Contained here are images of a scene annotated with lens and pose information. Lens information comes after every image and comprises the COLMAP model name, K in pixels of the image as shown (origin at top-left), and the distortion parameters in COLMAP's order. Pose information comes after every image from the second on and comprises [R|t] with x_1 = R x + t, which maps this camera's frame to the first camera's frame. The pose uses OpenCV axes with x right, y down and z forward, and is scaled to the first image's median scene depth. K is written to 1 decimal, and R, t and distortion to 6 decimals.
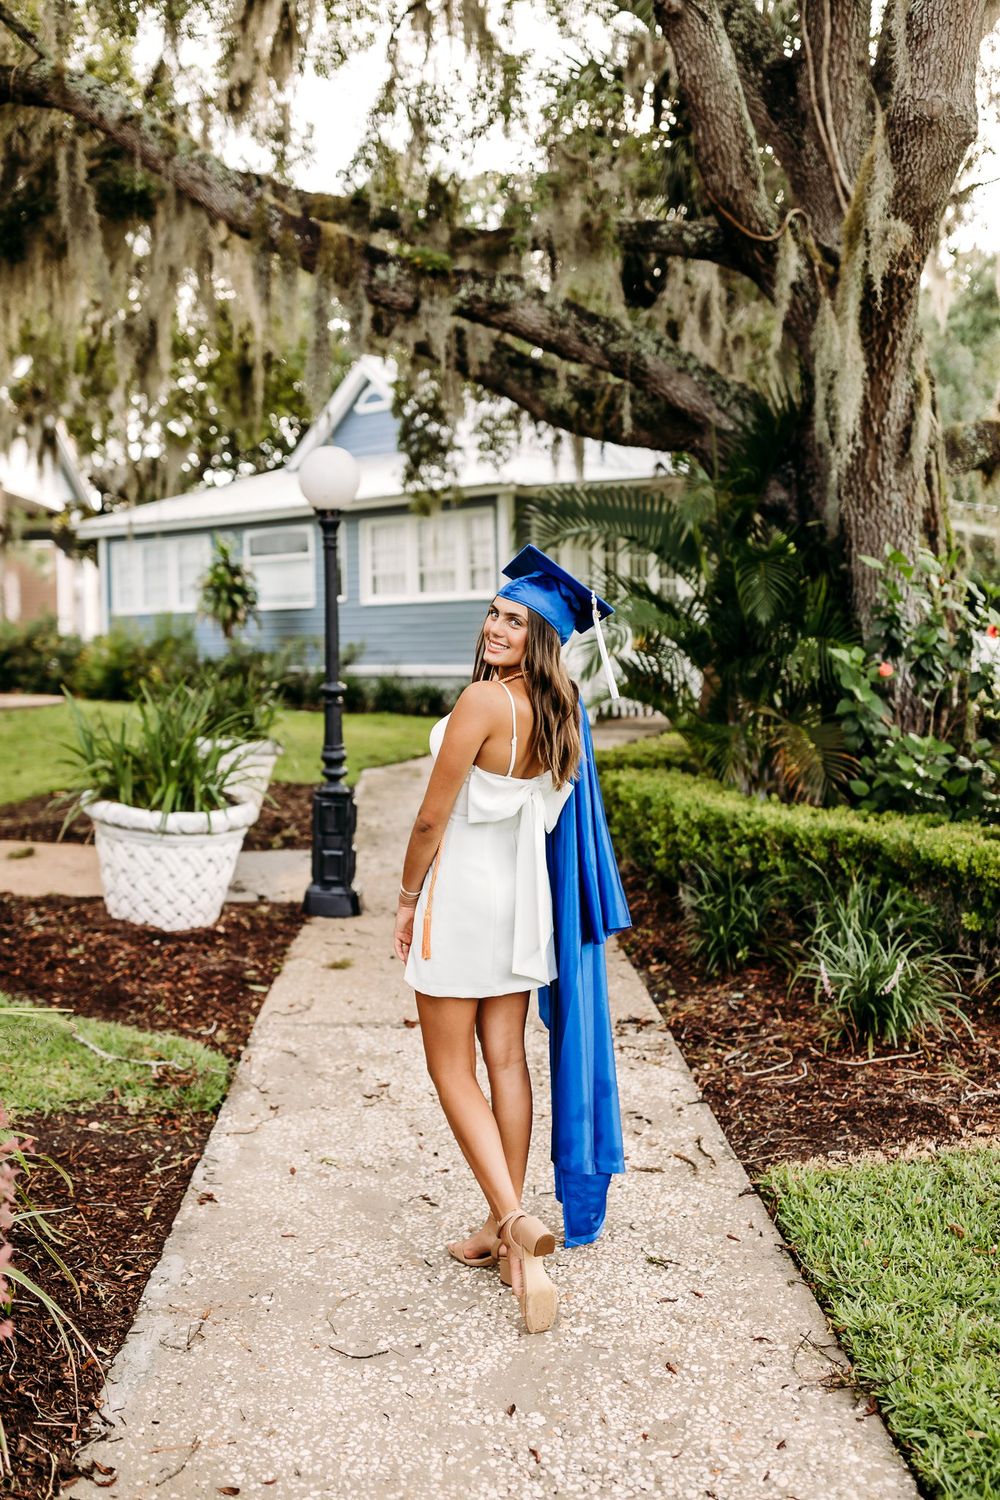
lens RADIAL K [[1515.5, 0, 498.7], [0, 1515.5, 750.4], [0, 0, 1]] dist [0.008641, 0.000000]
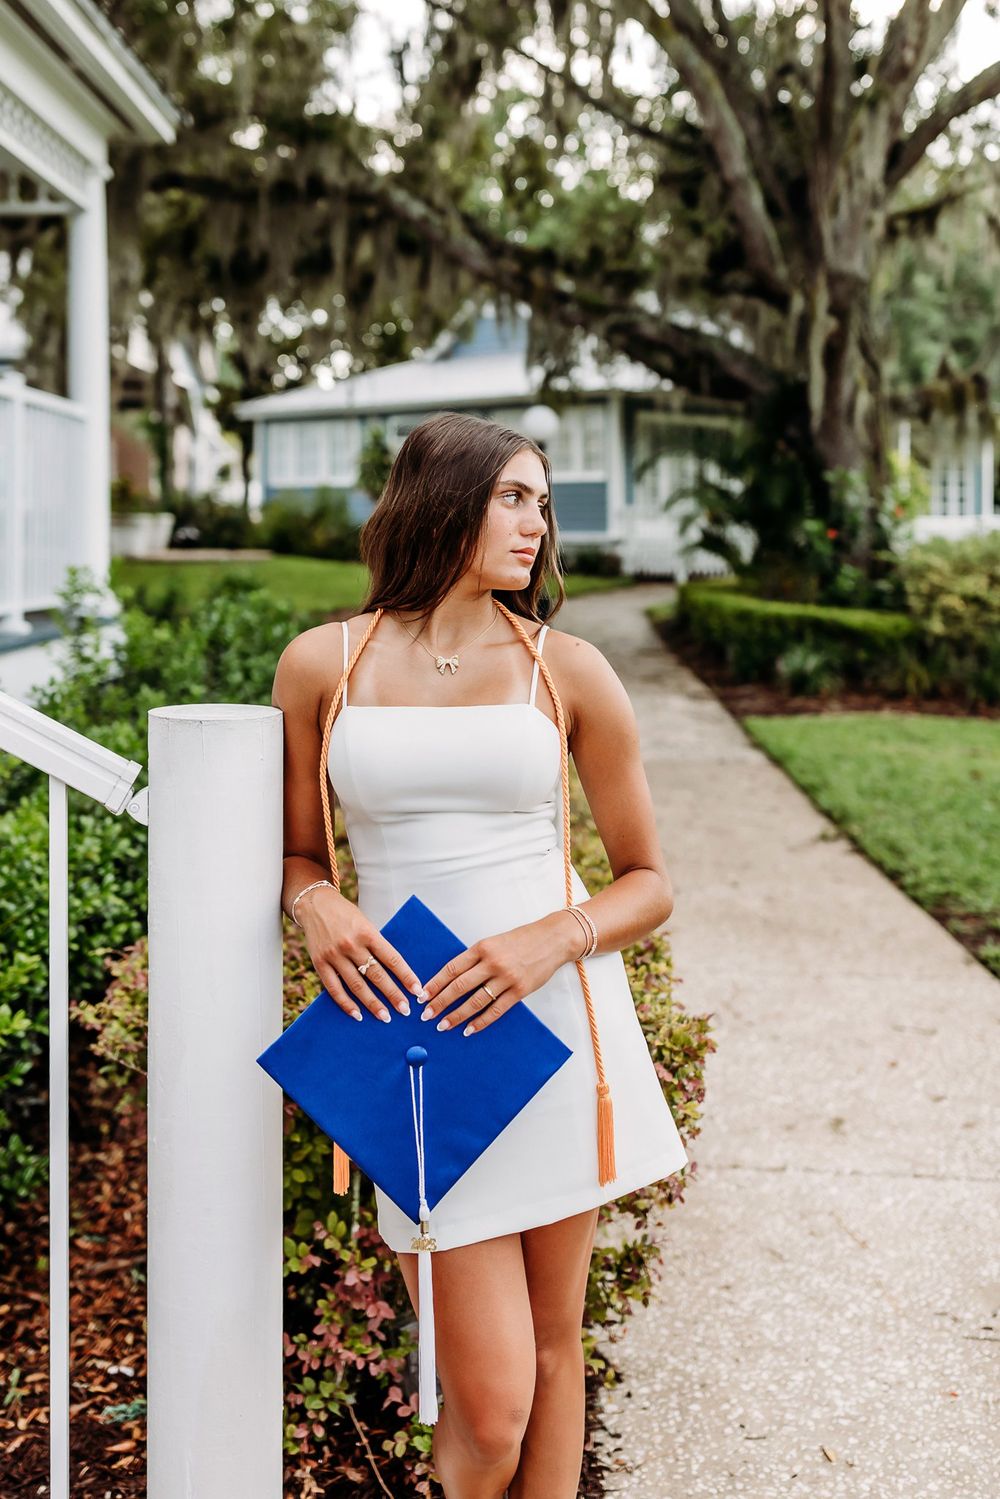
lens RADIAL K [[1514.5, 0, 503.9], [0, 1514.5, 748.3], [0, 0, 1]] dist [0.008641, 0.000000]
pose [[0.998575, 0.008706, -0.052643, -0.050477], [-0.004133, 0.996255, 0.086364, 0.044506], [0.053197, -0.086023, 0.994872, -0.784191]]
